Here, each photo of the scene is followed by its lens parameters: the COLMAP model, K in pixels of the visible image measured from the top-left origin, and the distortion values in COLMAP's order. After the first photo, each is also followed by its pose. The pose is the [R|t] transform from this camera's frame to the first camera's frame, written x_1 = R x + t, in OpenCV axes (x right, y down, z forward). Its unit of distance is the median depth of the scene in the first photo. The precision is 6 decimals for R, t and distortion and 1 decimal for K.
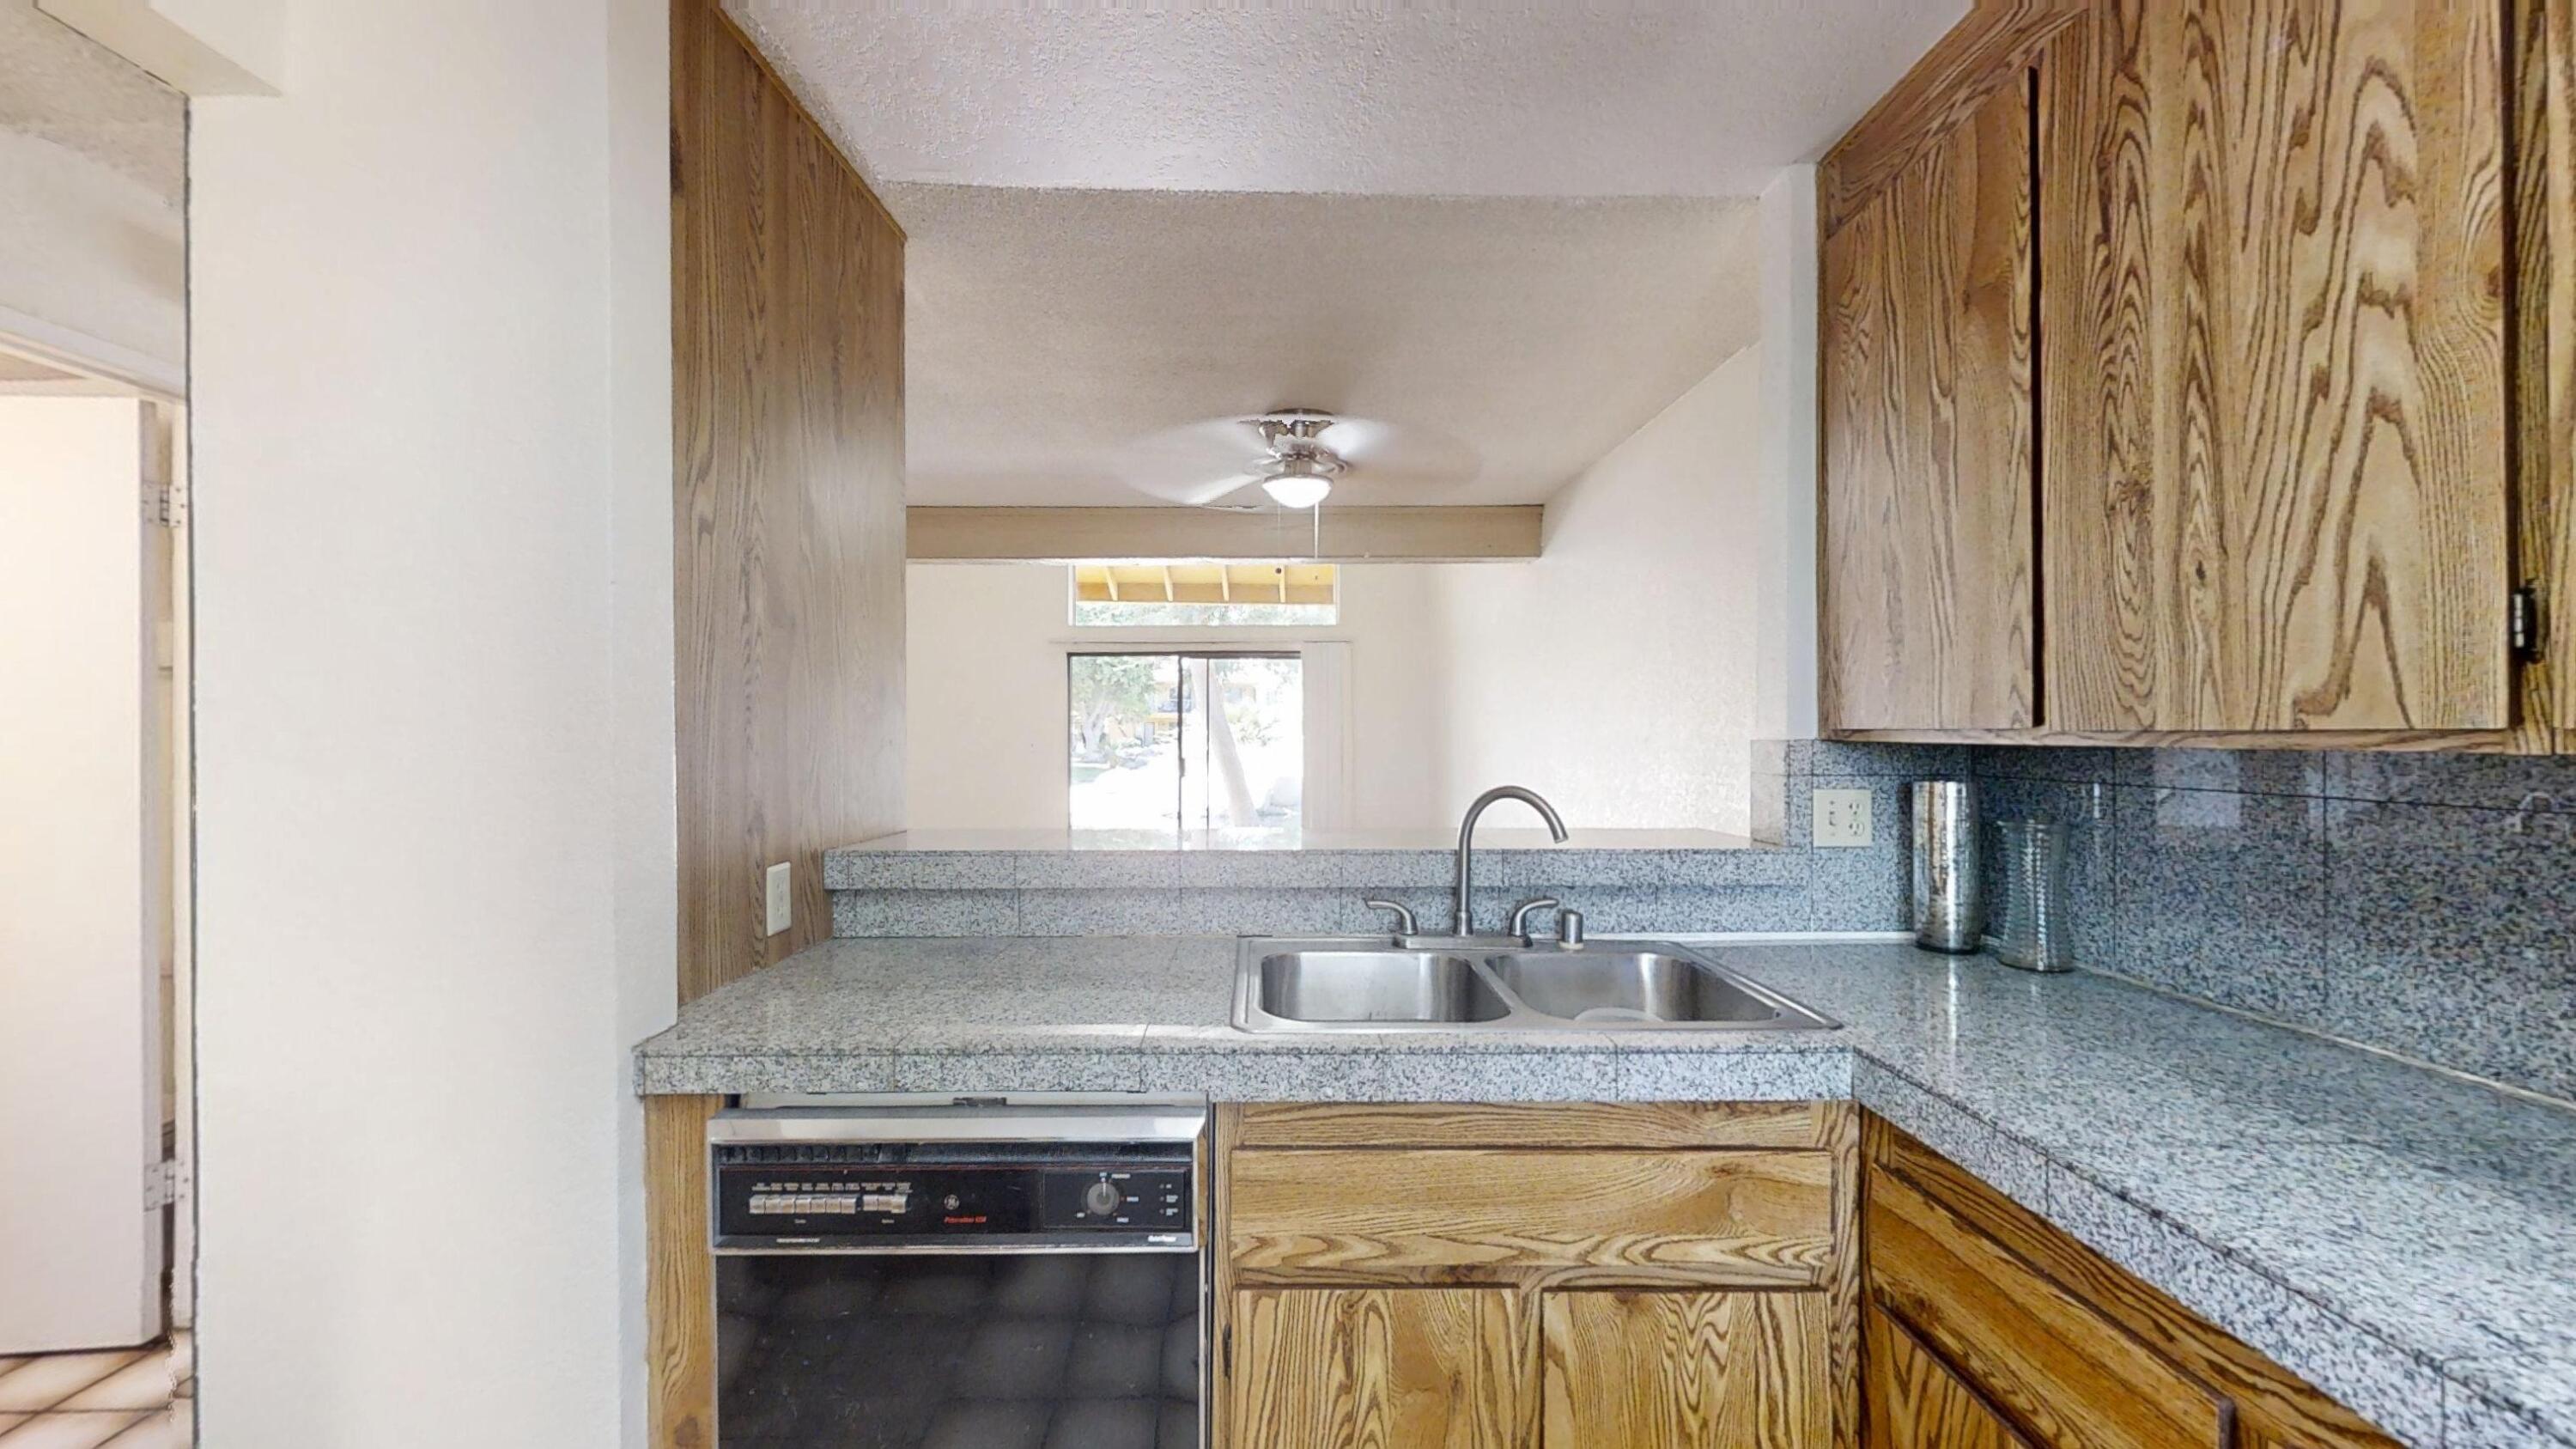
lens RADIAL K [[951.5, 0, 1277.3], [0, 951.5, 739.1], [0, 0, 1]] dist [0.005800, -0.000171]
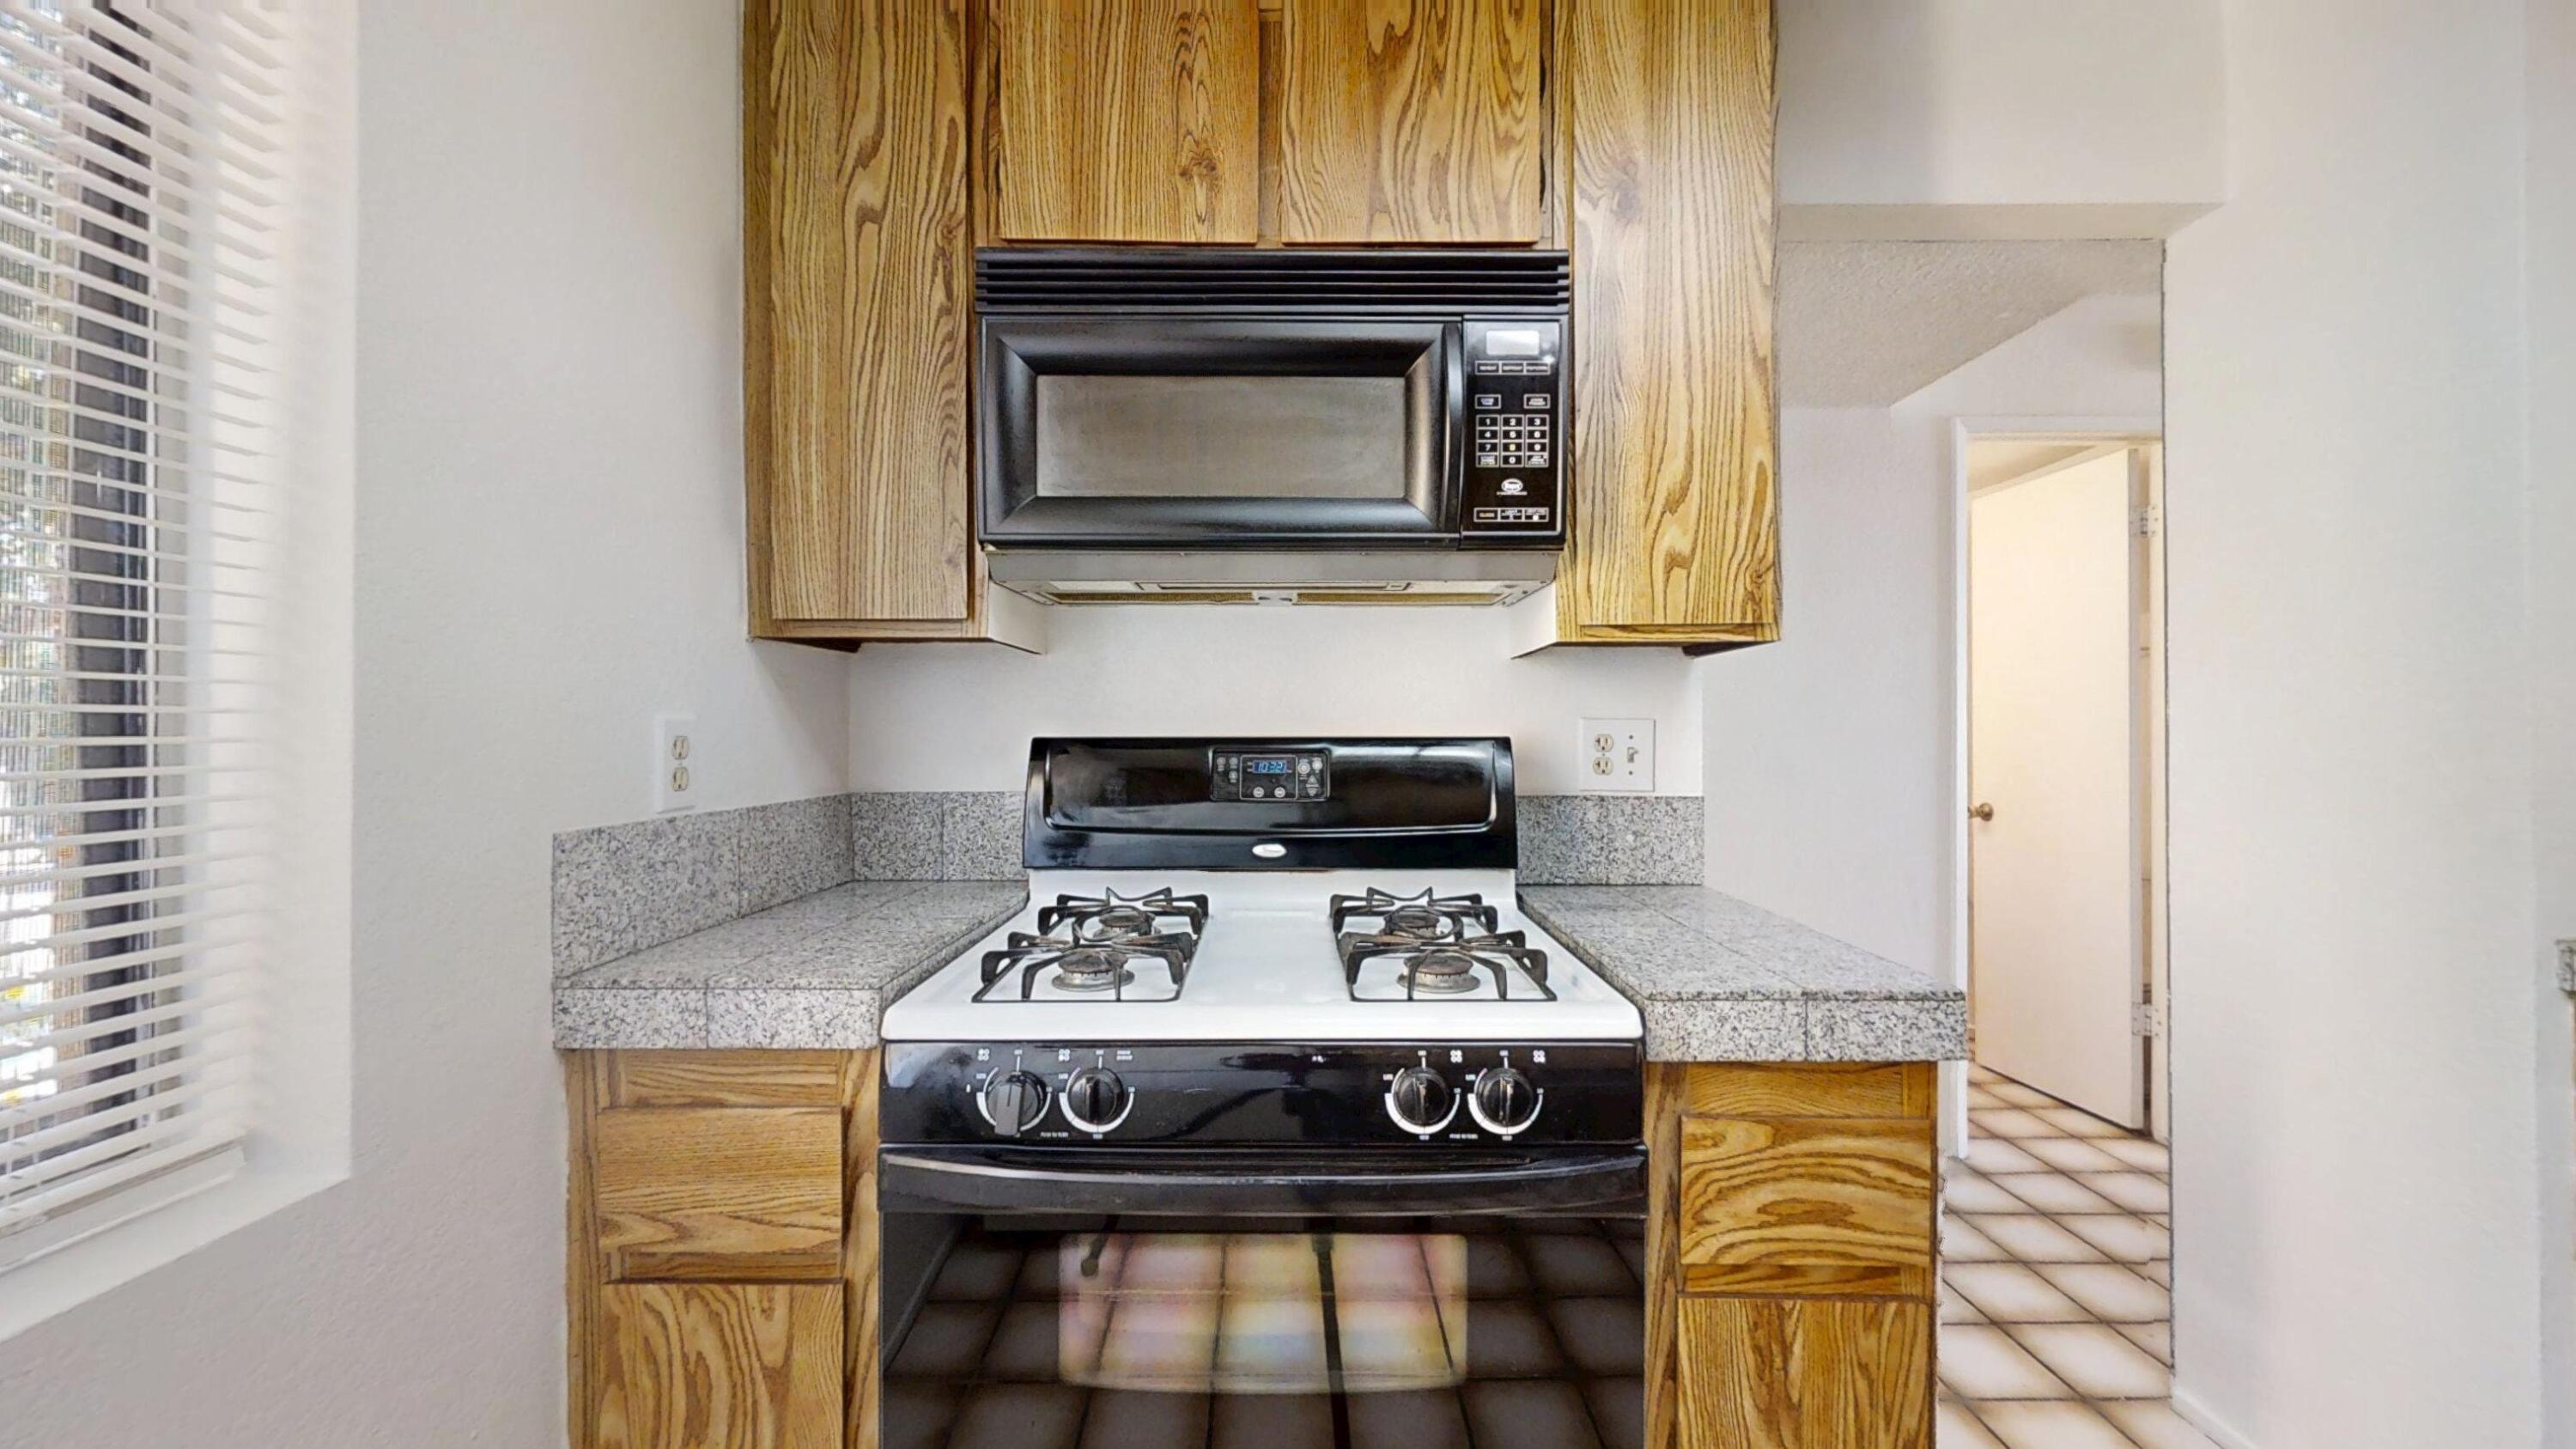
lens RADIAL K [[951.5, 0, 1276.0], [0, 951.5, 729.1], [0, 0, 1]] dist [0.005800, -0.000171]
pose [[-0.024164, -0.005808, -0.999691, 0.226050], [-0.007171, 0.999958, -0.005636, 0.069246], [0.999682, 0.007032, -0.024204, -0.200199]]
